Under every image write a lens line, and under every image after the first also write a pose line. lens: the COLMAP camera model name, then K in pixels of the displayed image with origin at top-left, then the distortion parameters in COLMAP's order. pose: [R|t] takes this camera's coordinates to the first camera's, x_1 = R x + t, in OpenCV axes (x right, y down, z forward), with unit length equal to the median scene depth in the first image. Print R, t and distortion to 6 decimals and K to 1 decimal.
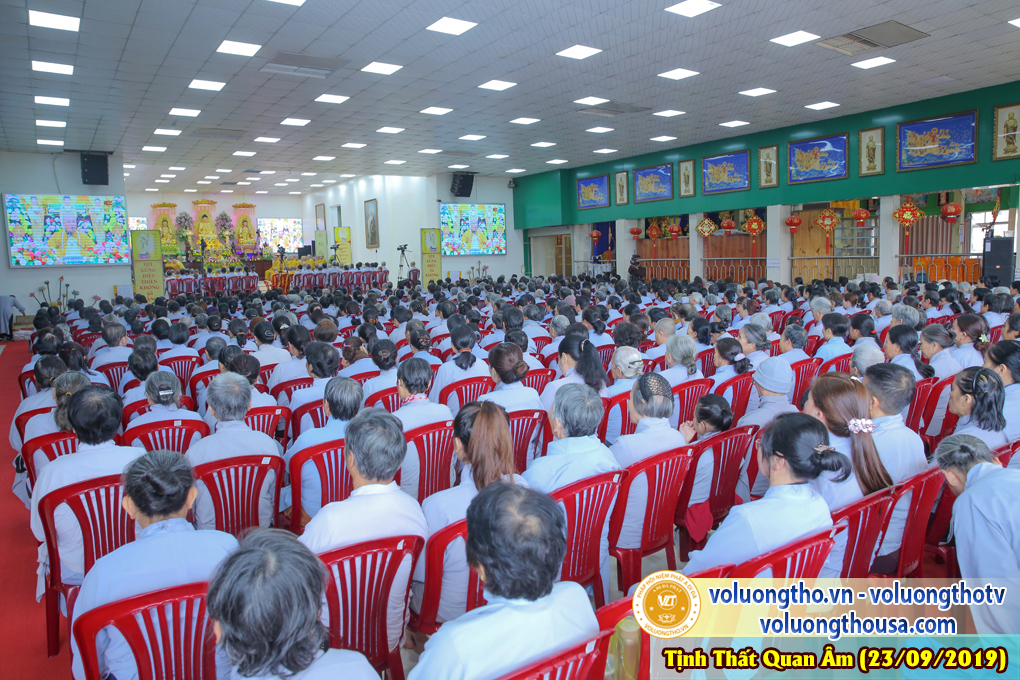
lens RADIAL K [[729.4, 0, 502.1], [0, 729.4, 345.5], [0, 0, 1]] dist [-0.098581, 0.072686]
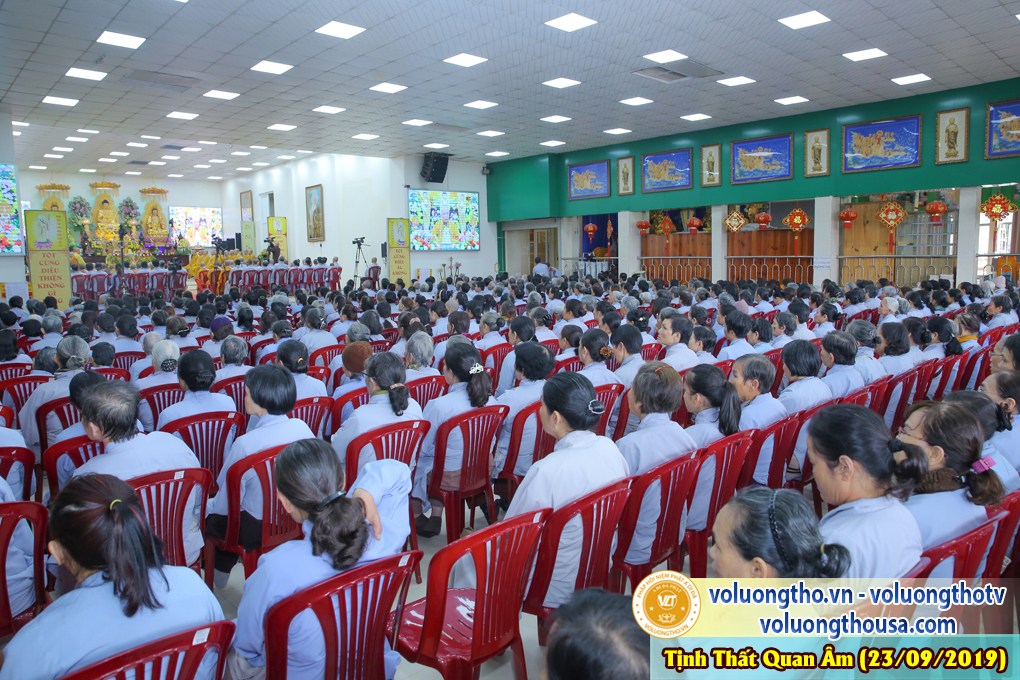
lens RADIAL K [[729.4, 0, 509.9], [0, 729.4, 335.7], [0, 0, 1]] dist [-0.098581, 0.072686]
pose [[0.987945, -0.005381, 0.154712, -0.094204], [0.007544, 0.999882, -0.013395, -0.010443], [-0.154621, 0.014401, 0.987869, 0.131627]]
